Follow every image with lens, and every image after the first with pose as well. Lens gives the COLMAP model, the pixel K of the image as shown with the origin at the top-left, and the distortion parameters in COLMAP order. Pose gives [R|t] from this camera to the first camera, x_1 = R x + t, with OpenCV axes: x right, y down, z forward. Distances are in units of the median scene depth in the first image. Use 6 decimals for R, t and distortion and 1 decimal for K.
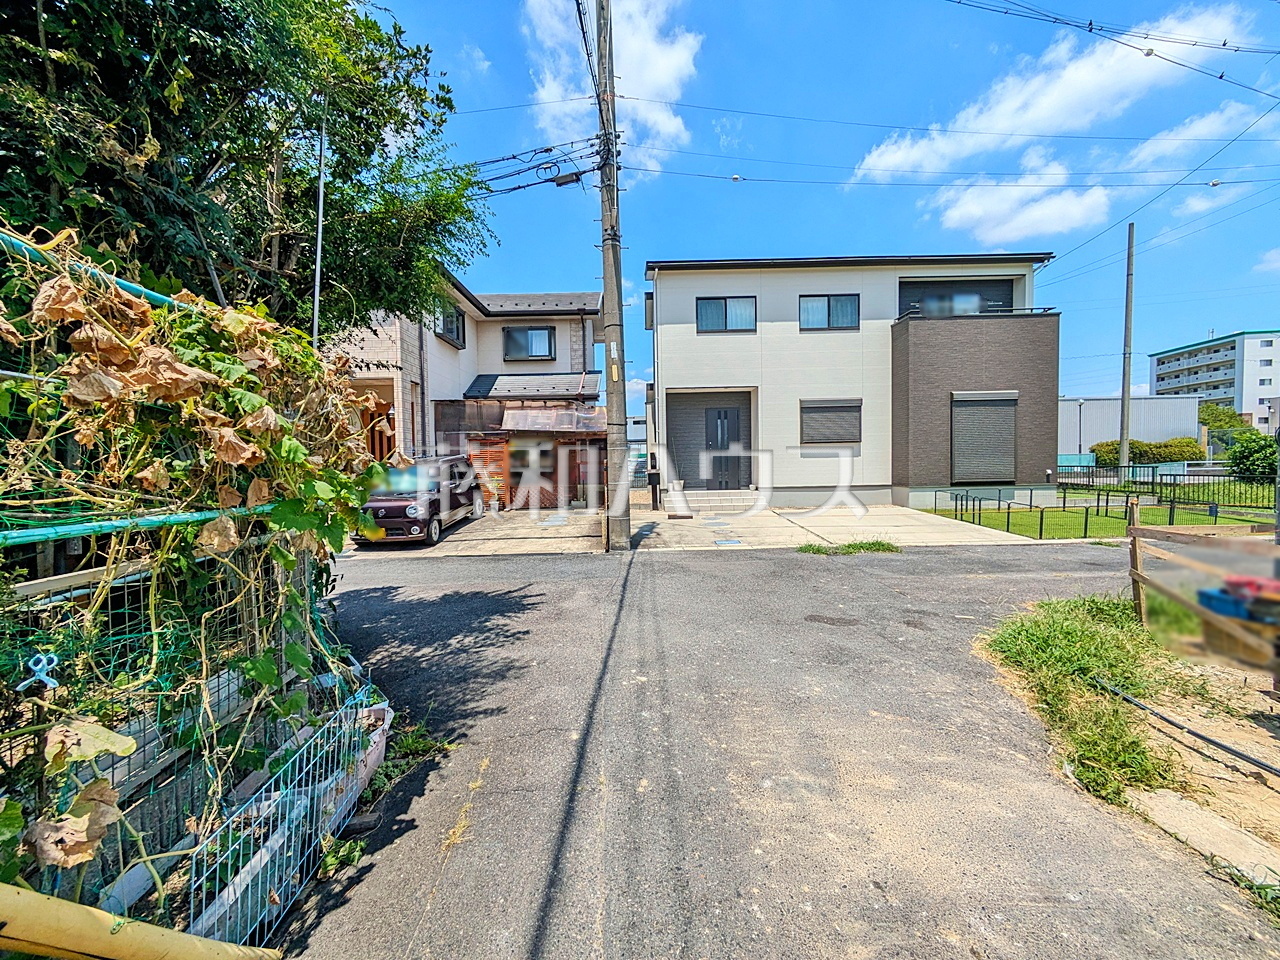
lens RADIAL K [[506.6, 0, 638.7], [0, 506.6, 482.5], [0, 0, 1]] dist [-0.000088, 0.000140]
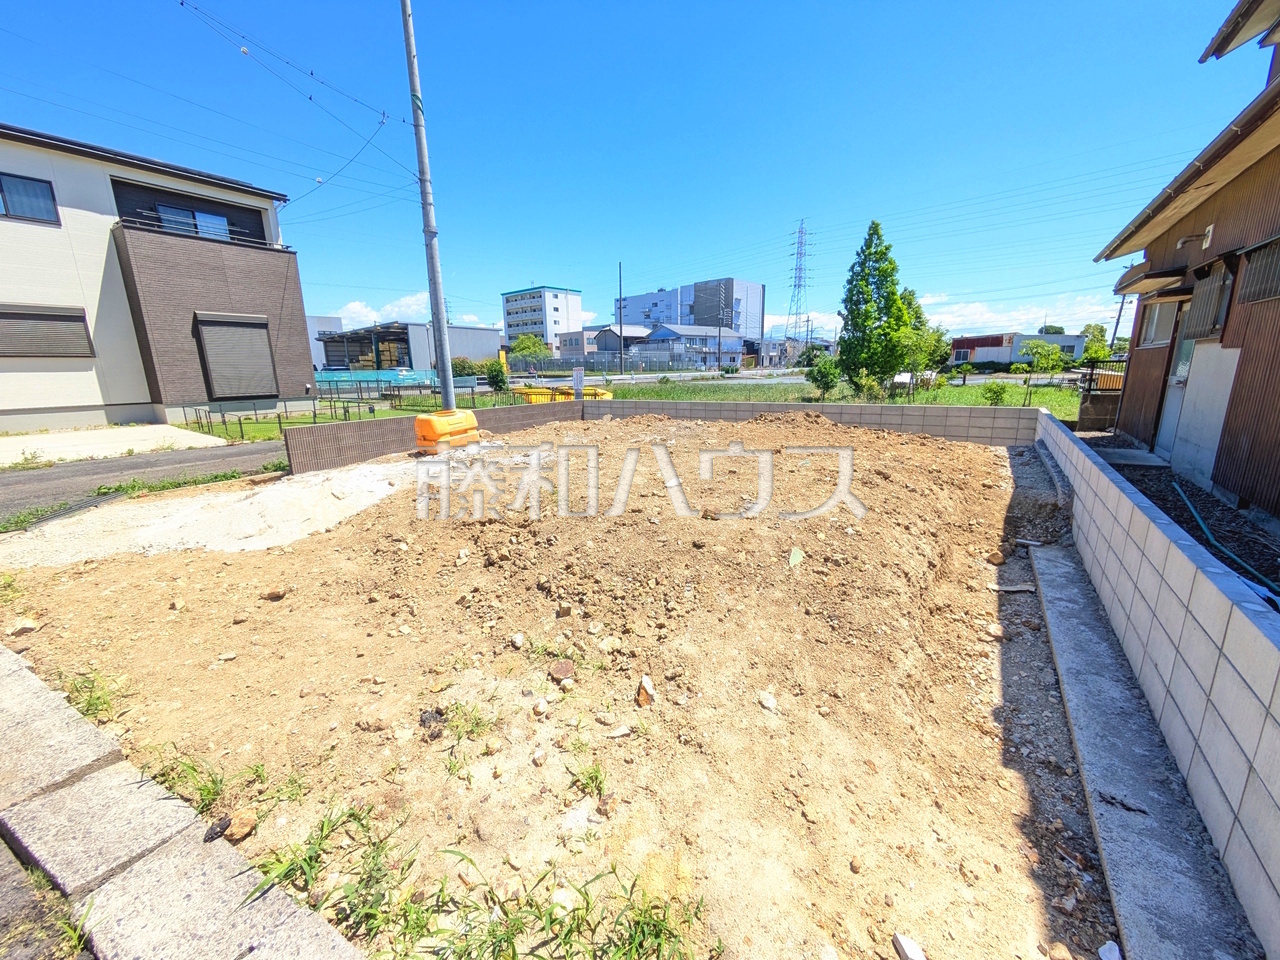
lens RADIAL K [[506.8, 0, 638.7], [0, 506.8, 478.0], [0, 0, 1]] dist [0.000370, 0.000340]
pose [[0.540708, -0.167890, 0.824286, 0.126211], [0.035948, 0.983598, 0.176758, 0.006683], [-0.840442, -0.065943, 0.537874, -0.243377]]
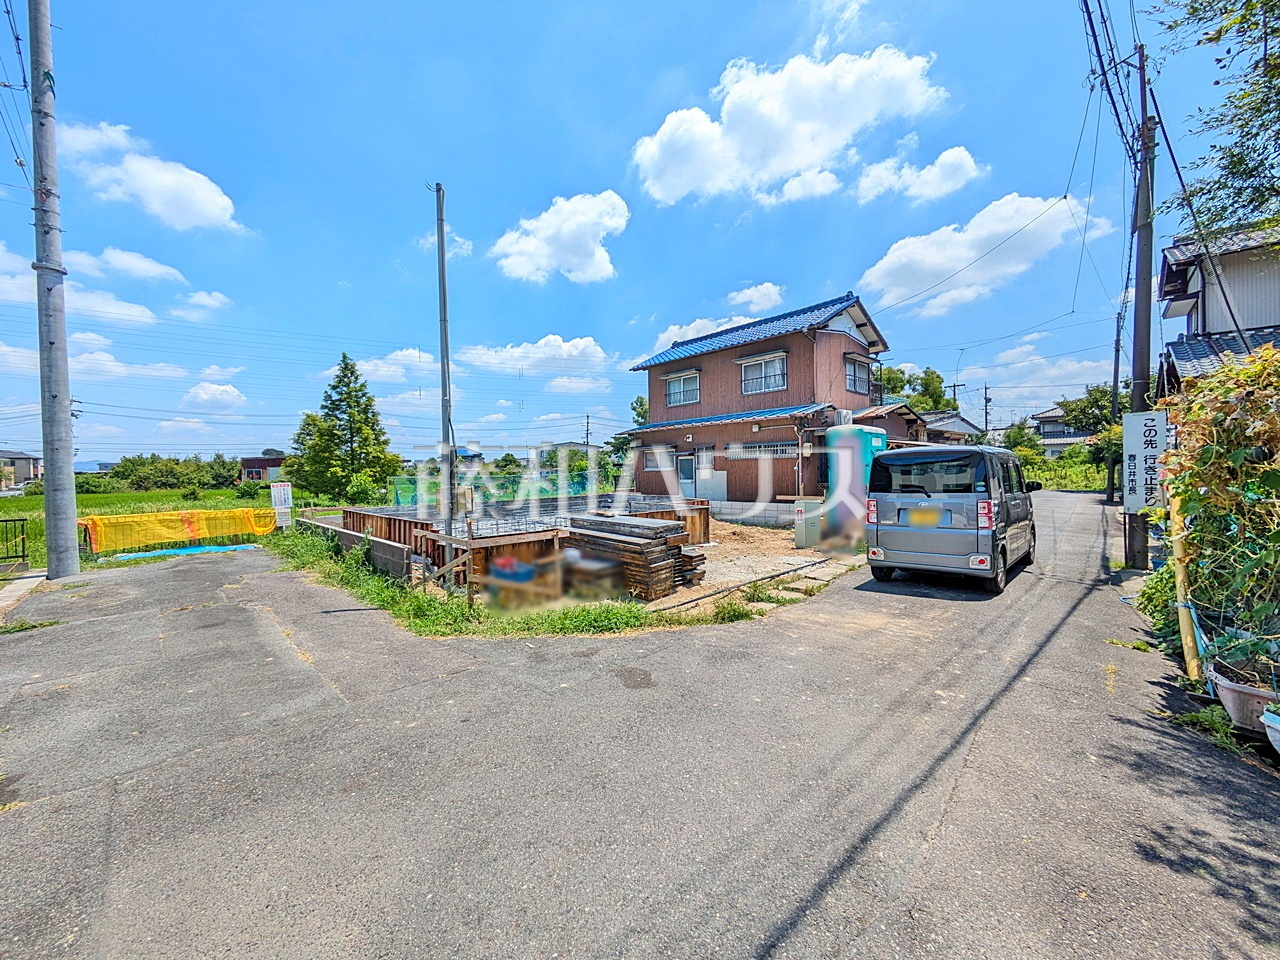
lens RADIAL K [[508.5, 0, 637.7], [0, 508.5, 481.2], [0, 0, 1]] dist [0.001437, 0.000722]
pose [[-0.691888, 0.022478, 0.721655, -0.056085], [0.062043, 0.997669, 0.028409, -0.017166], [-0.719335, 0.064429, -0.691670, 0.373458]]
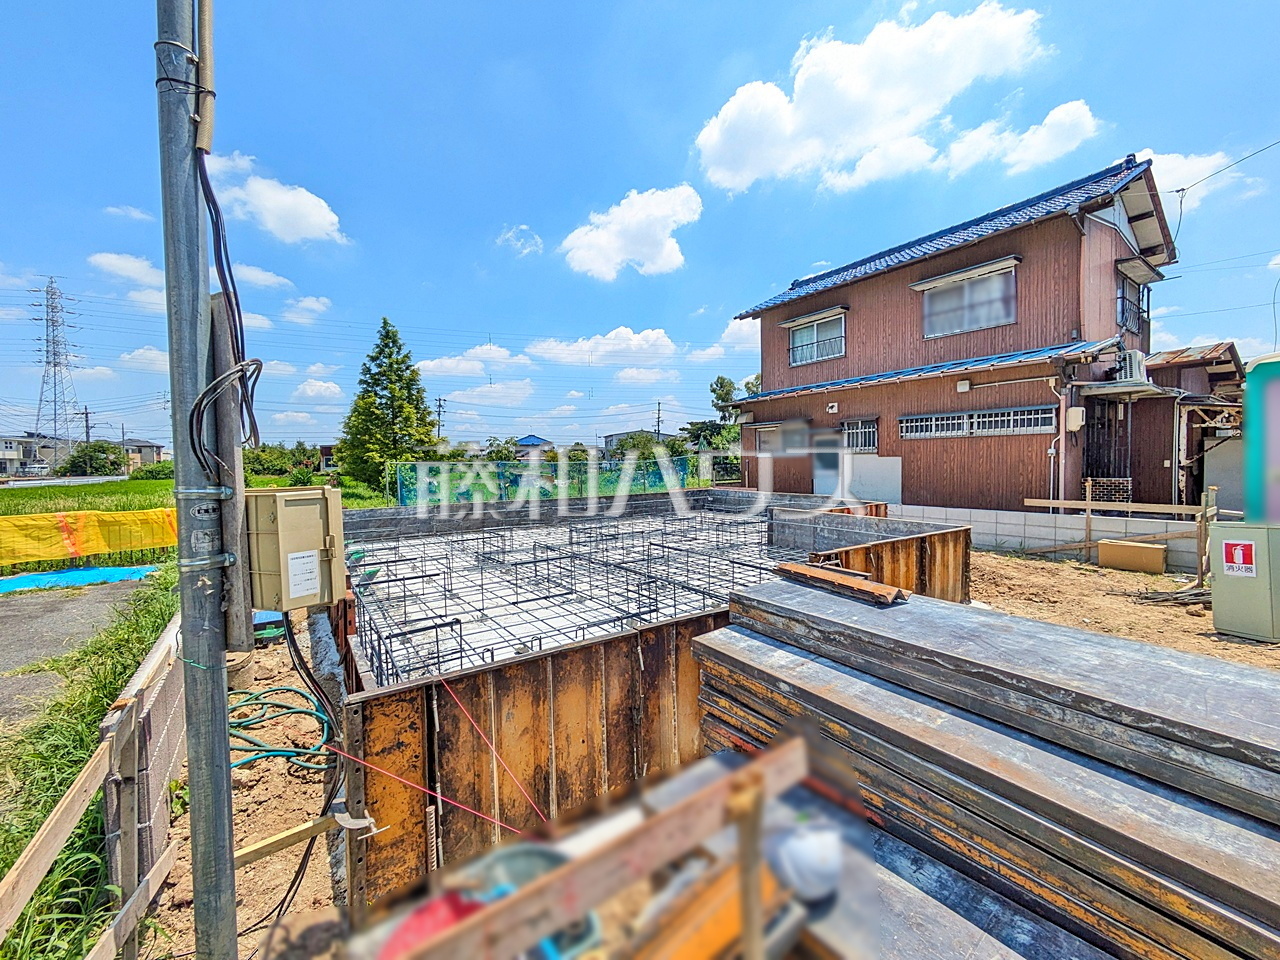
lens RADIAL K [[505.9, 0, 640.0], [0, 505.9, 480.0], [0, 0, 1]] dist [-0.007103, 0.000102]
pose [[-0.594453, 0.003729, 0.804122, 0.194642], [0.056039, 0.997750, 0.036800, -0.011772], [-0.802176, 0.066938, -0.593324, 0.215898]]
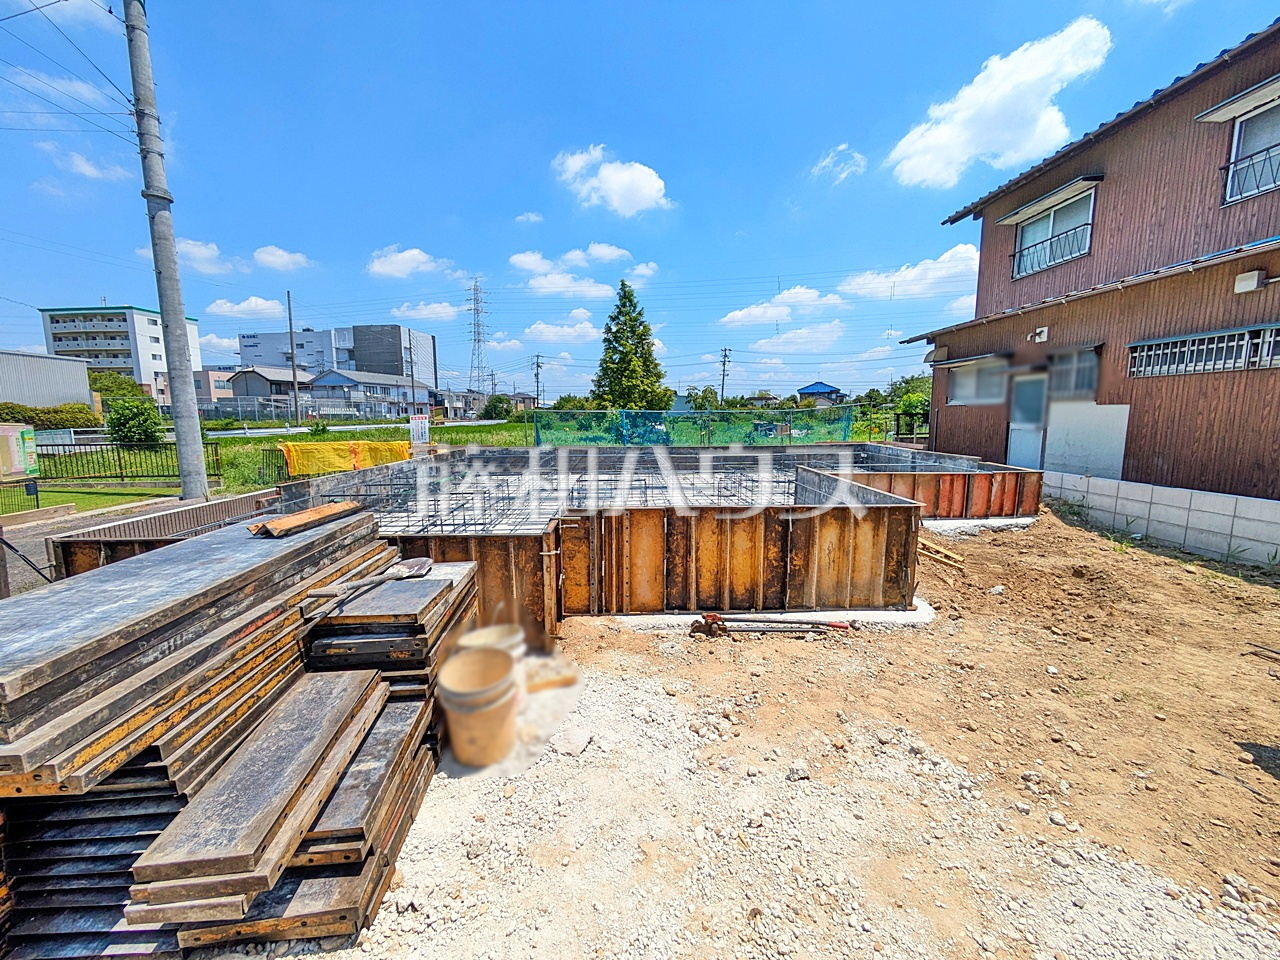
lens RADIAL K [[506.6, 0, 638.7], [0, 506.6, 482.5], [0, 0, 1]] dist [-0.000088, 0.000140]
pose [[-0.057321, -0.109368, 0.992347, 0.123529], [0.044847, 0.992696, 0.111997, -0.001801], [-0.997348, 0.050923, -0.051998, 0.029704]]
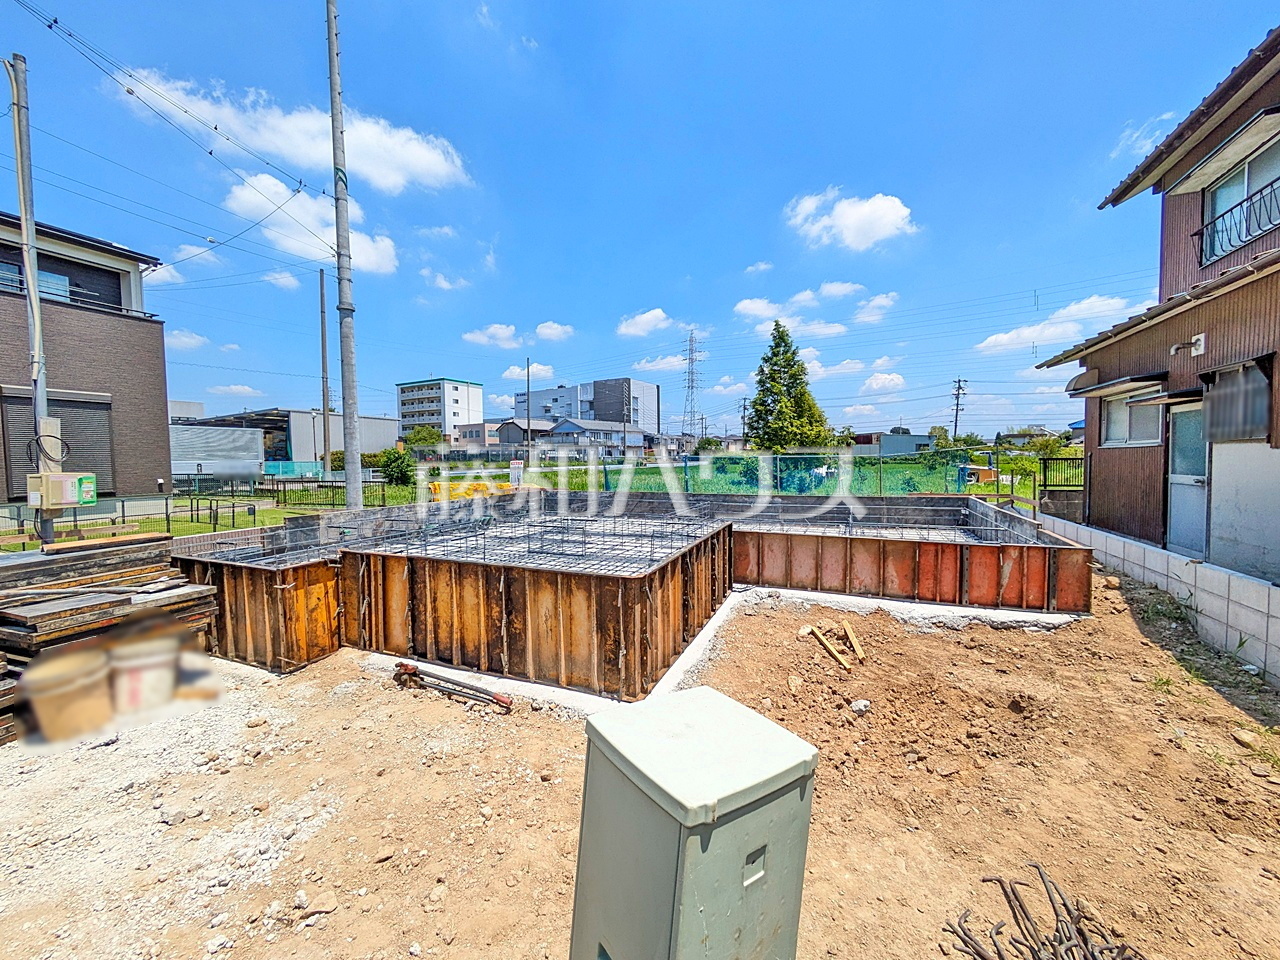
lens RADIAL K [[506.6, 0, 638.7], [0, 506.6, 482.5], [0, 0, 1]] dist [-0.000088, 0.000140]
pose [[0.363927, -0.026381, 0.931054, 0.156618], [0.035662, 0.999261, 0.014374, 0.000346], [-0.930745, 0.027973, 0.364598, -0.150083]]
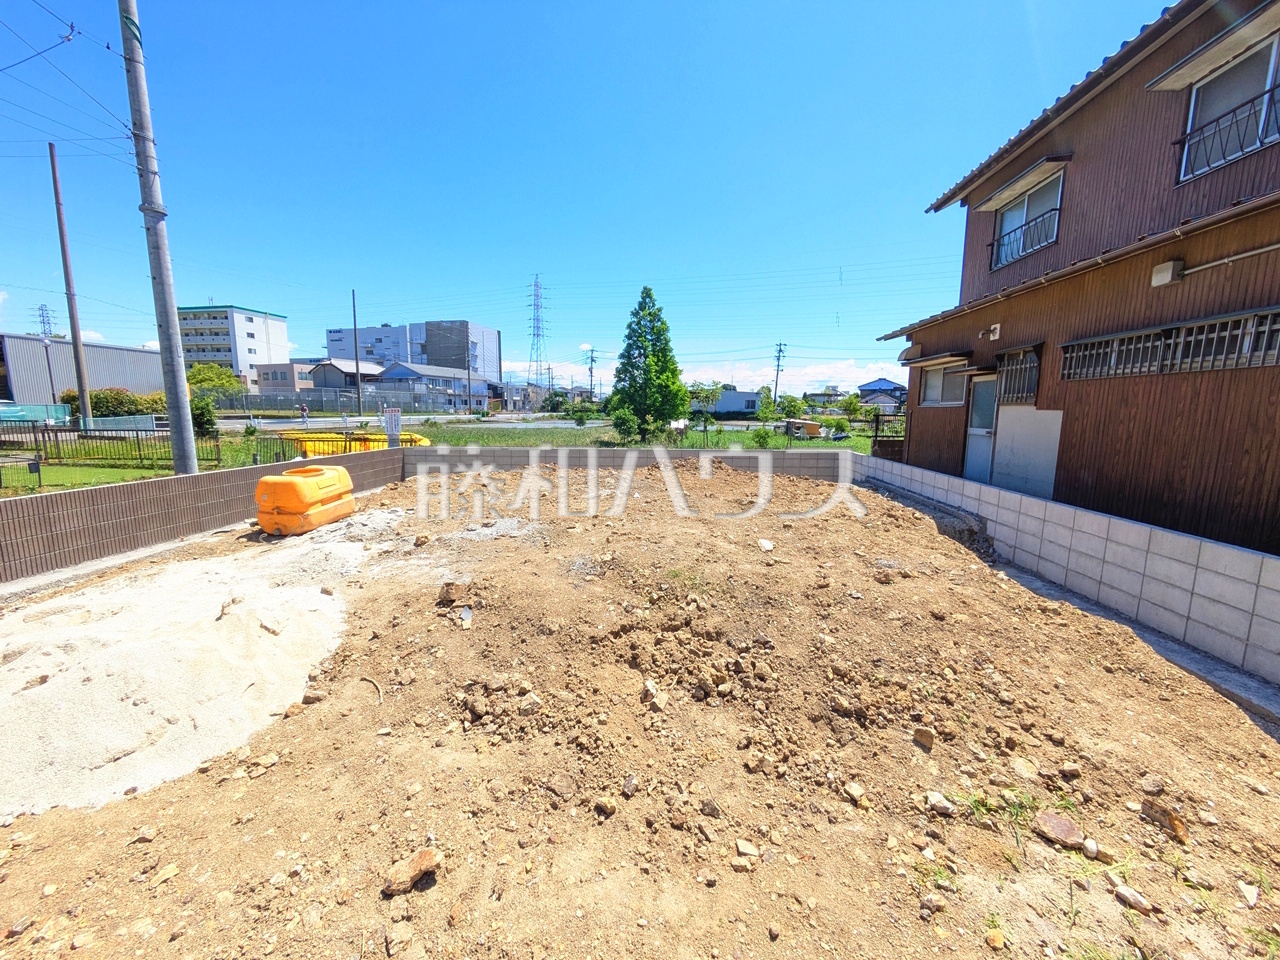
lens RADIAL K [[506.6, 0, 638.0], [0, 506.6, 481.2], [0, 0, 1]] dist [-0.001947, 0.000157]
pose [[0.065264, -0.117356, 0.990943, 0.122655], [0.026579, 0.992912, 0.115839, -0.000527], [-0.997514, 0.018778, 0.067921, -0.090421]]
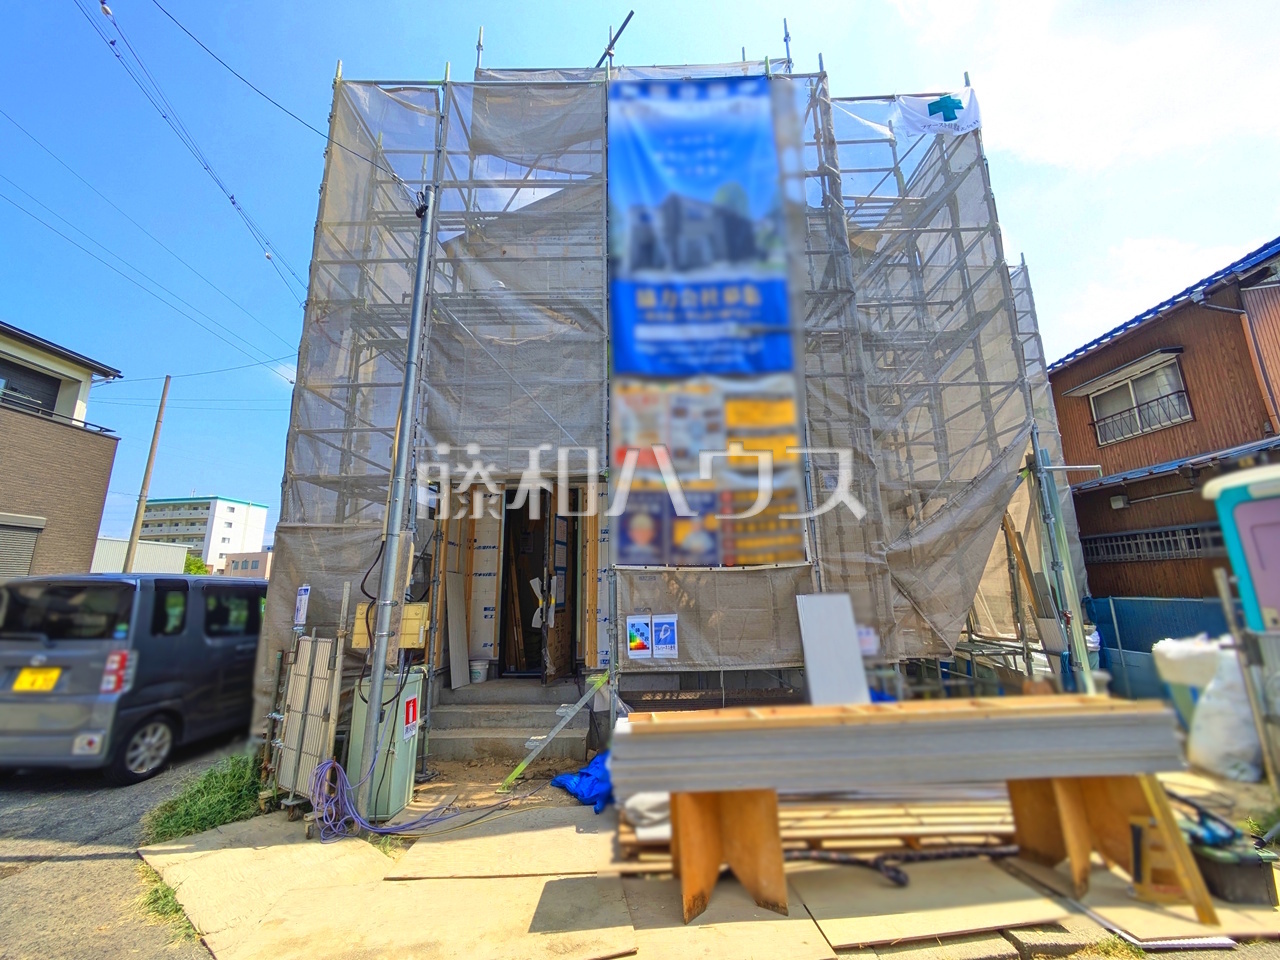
lens RADIAL K [[506.6, 0, 638.7], [0, 506.6, 482.5], [0, 0, 1]] dist [-0.000088, 0.000140]
pose [[-0.010950, 0.228671, 0.973442, -0.015401], [0.052495, 0.972289, -0.227810, -0.006872], [-0.998561, 0.048606, -0.022651, 0.077869]]
